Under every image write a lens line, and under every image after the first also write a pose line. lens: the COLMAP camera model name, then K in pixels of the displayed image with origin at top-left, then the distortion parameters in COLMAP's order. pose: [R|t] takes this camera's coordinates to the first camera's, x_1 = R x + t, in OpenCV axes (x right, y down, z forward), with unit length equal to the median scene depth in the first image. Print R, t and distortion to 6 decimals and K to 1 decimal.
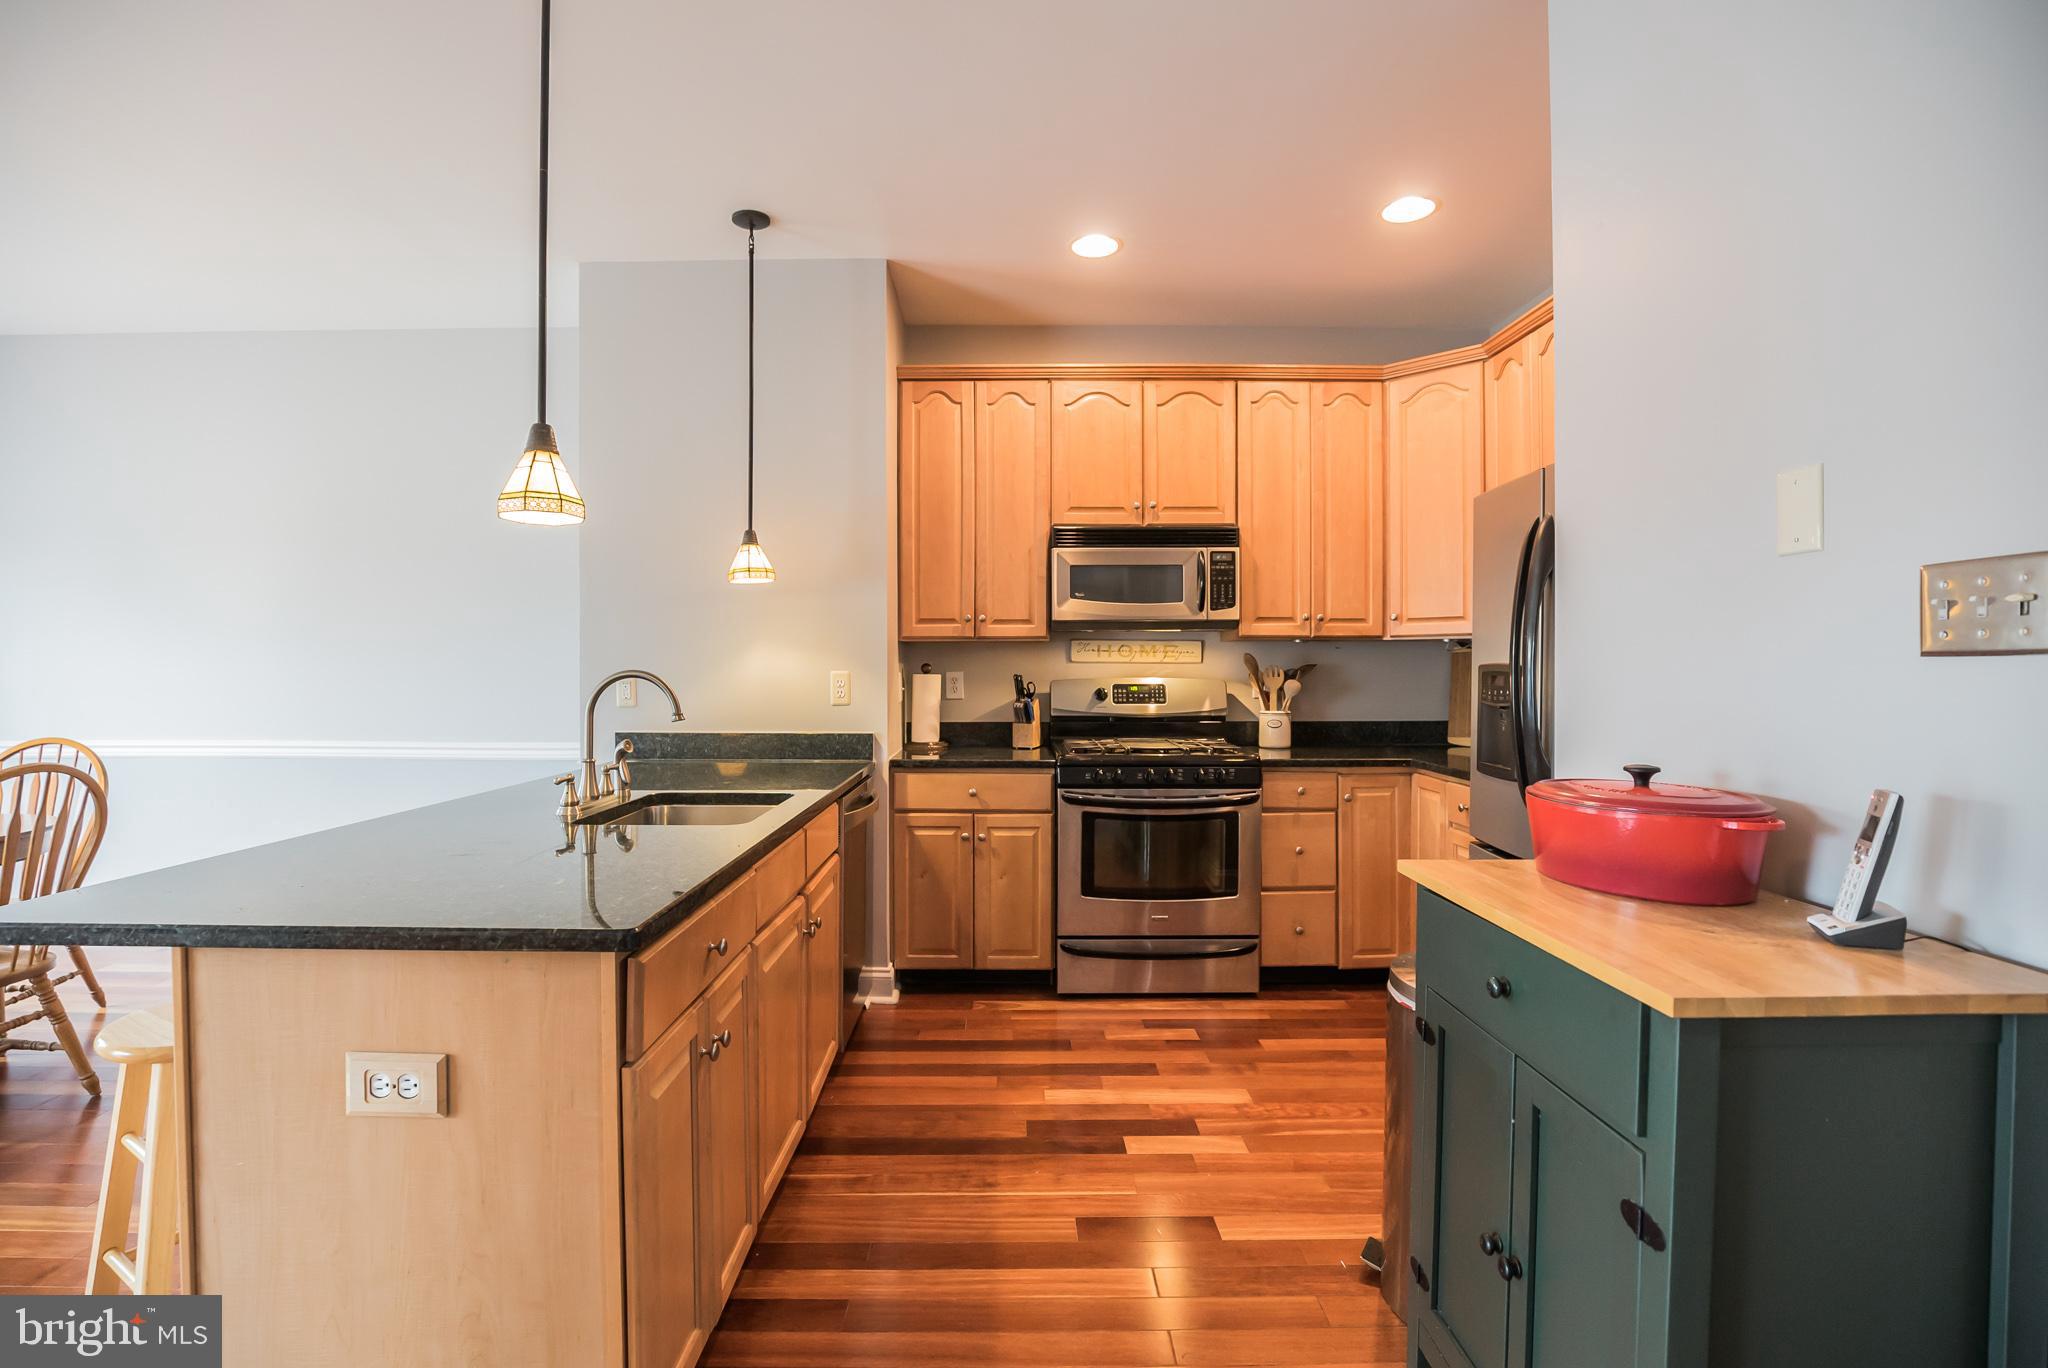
lens RADIAL K [[940.2, 0, 1020.6], [0, 940.2, 661.4], [0, 0, 1]] dist [0.000518, 0.000016]
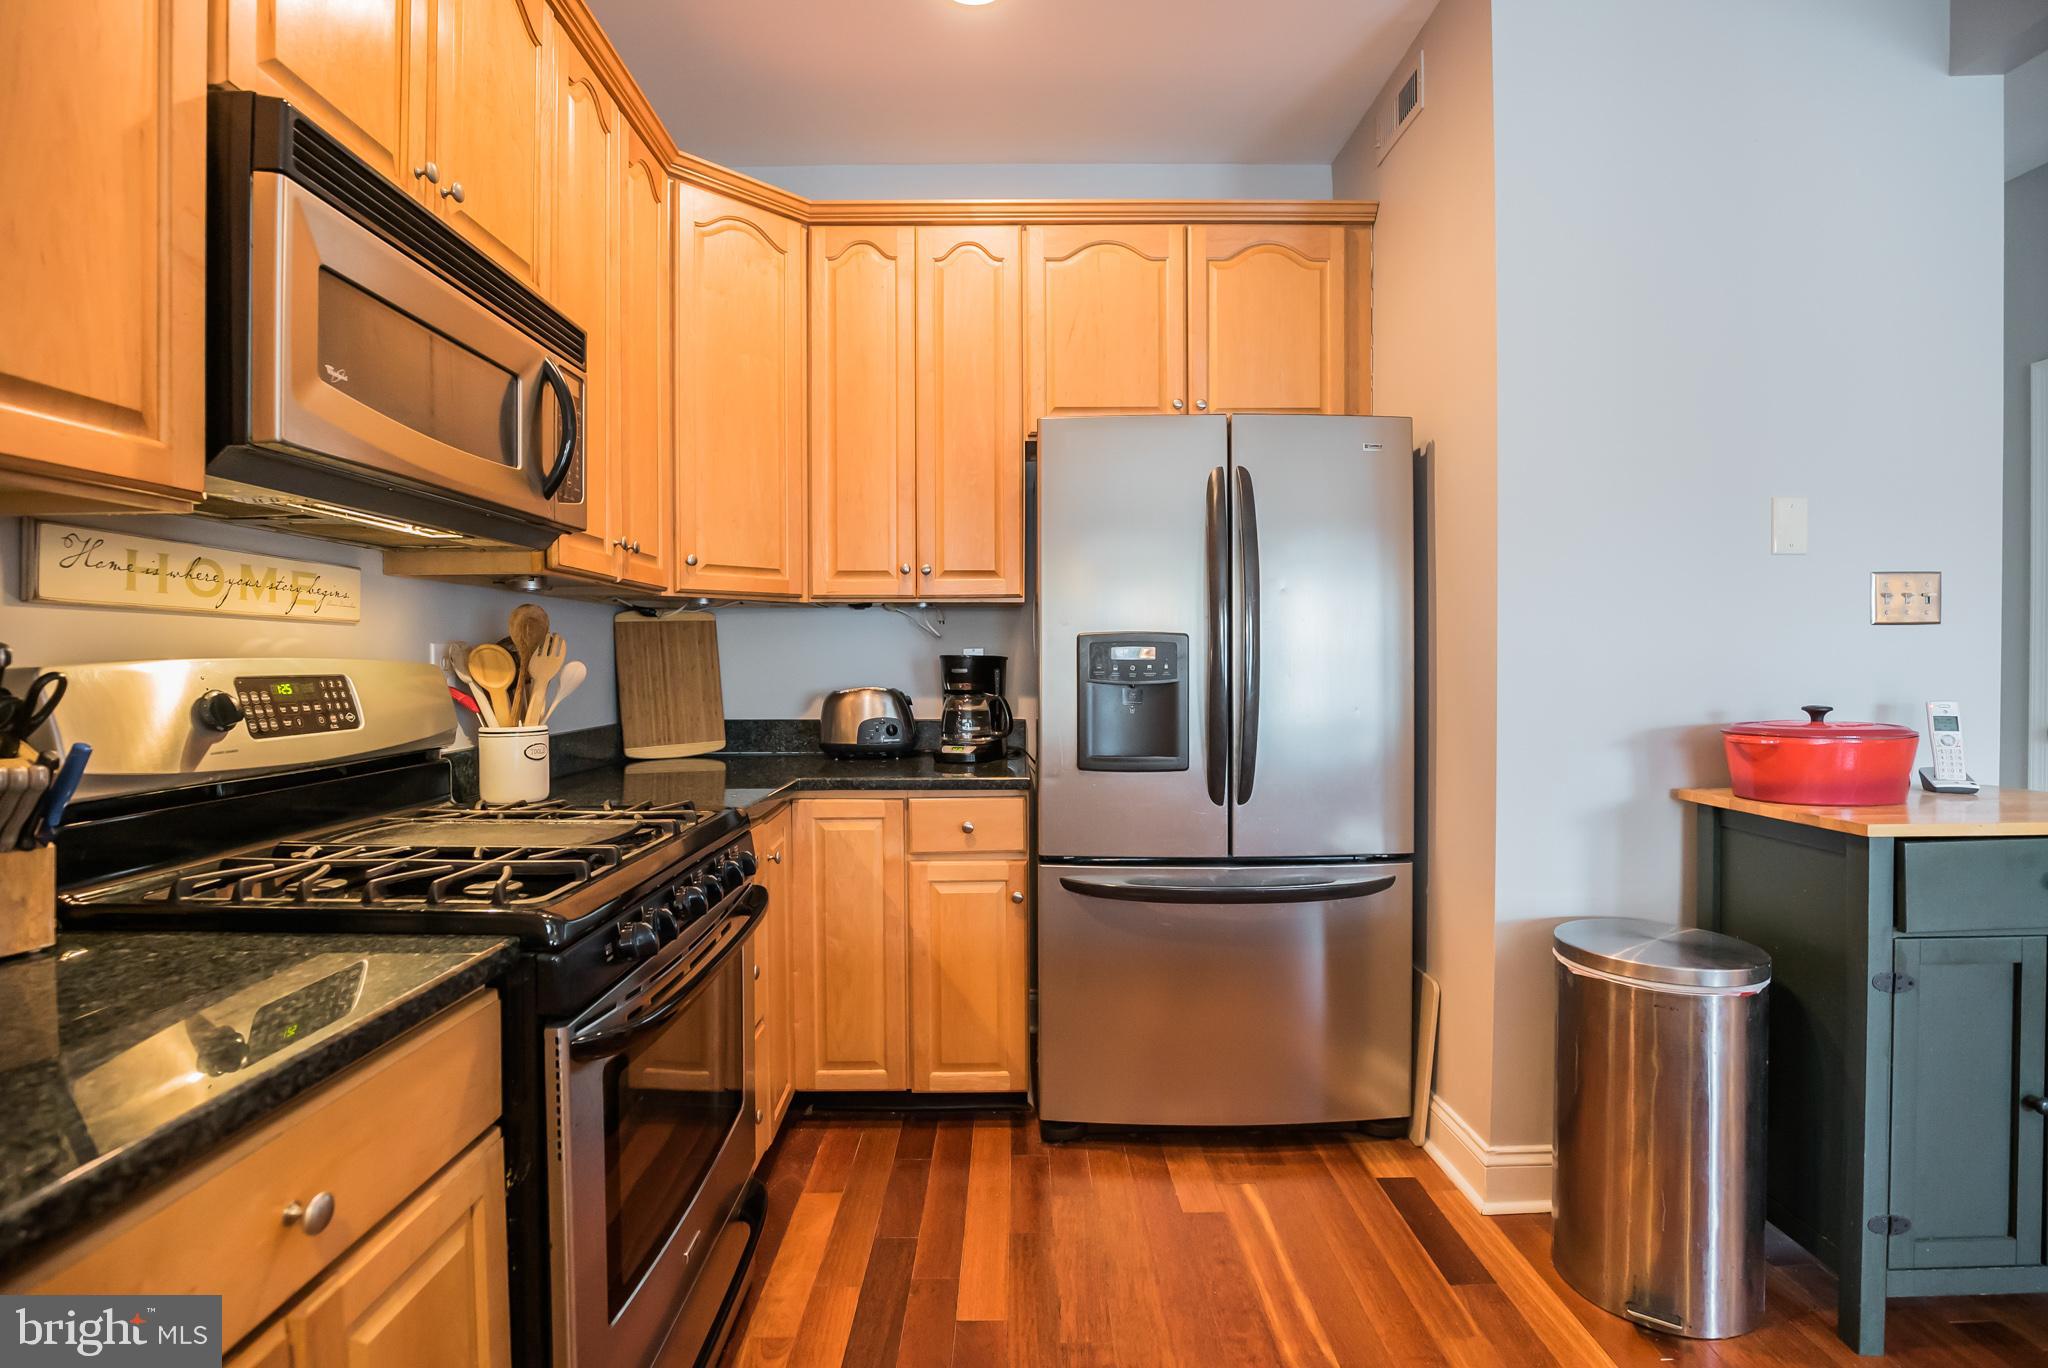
lens RADIAL K [[940.2, 0, 1020.6], [0, 940.2, 661.4], [0, 0, 1]] dist [0.000518, 0.000016]
pose [[-0.001917, -0.002099, 0.999996, -0.231287], [-0.000414, 0.999998, 0.002098, 0.018476], [-0.999998, -0.000410, -0.001918, 0.775129]]
